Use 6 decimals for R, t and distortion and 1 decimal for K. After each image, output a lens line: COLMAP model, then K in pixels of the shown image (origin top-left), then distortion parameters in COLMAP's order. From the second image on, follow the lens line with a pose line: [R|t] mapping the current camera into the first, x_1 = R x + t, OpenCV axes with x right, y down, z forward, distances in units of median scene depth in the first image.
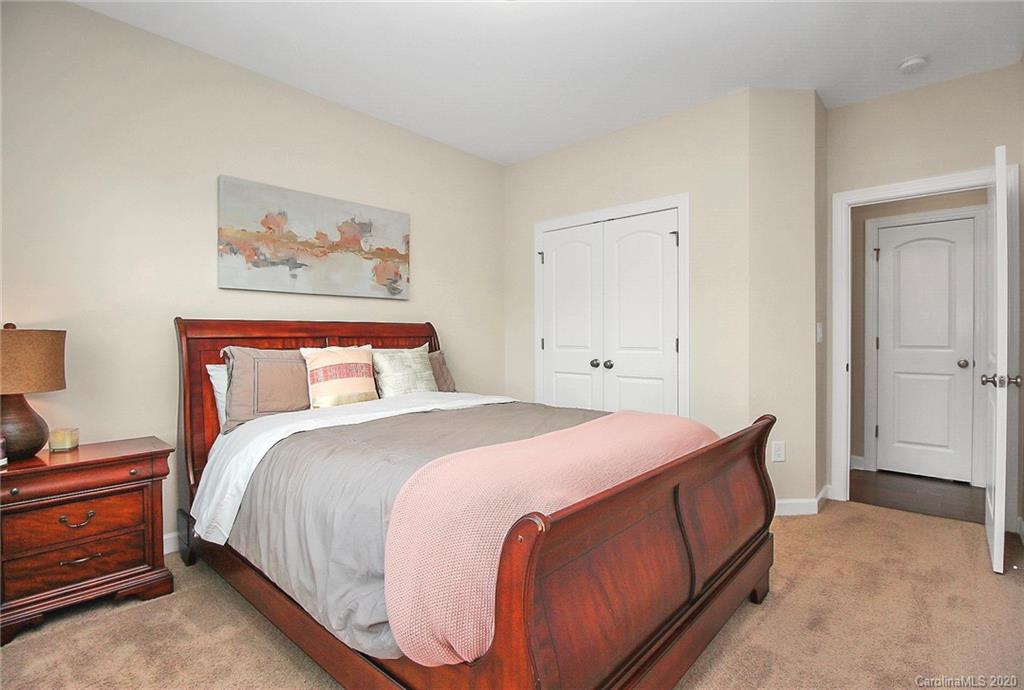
lens RADIAL K [[490.6, 0, 512.3], [0, 490.6, 339.1], [0, 0, 1]] dist [-0.000098, 0.000054]
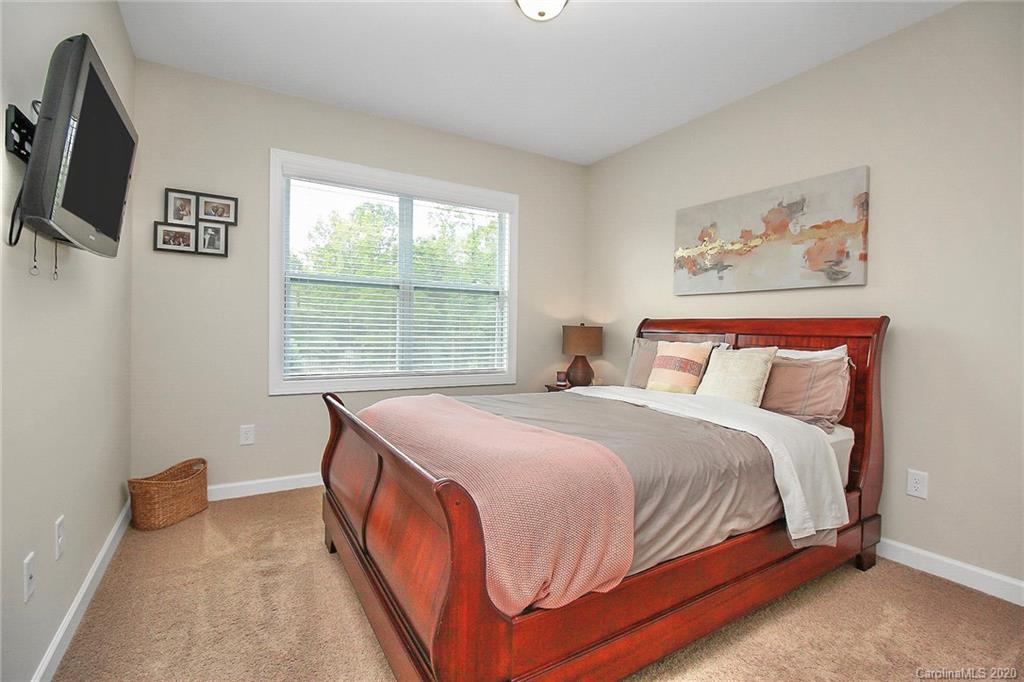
lens RADIAL K [[484.6, 0, 512.2], [0, 484.6, 336.9], [0, 0, 1]] dist [-0.004552, -0.002995]
pose [[-0.305602, 0.022333, -0.951897, 0.658418], [-0.019798, 0.999360, 0.029803, -0.016872], [0.951954, 0.027954, -0.304964, 0.793915]]
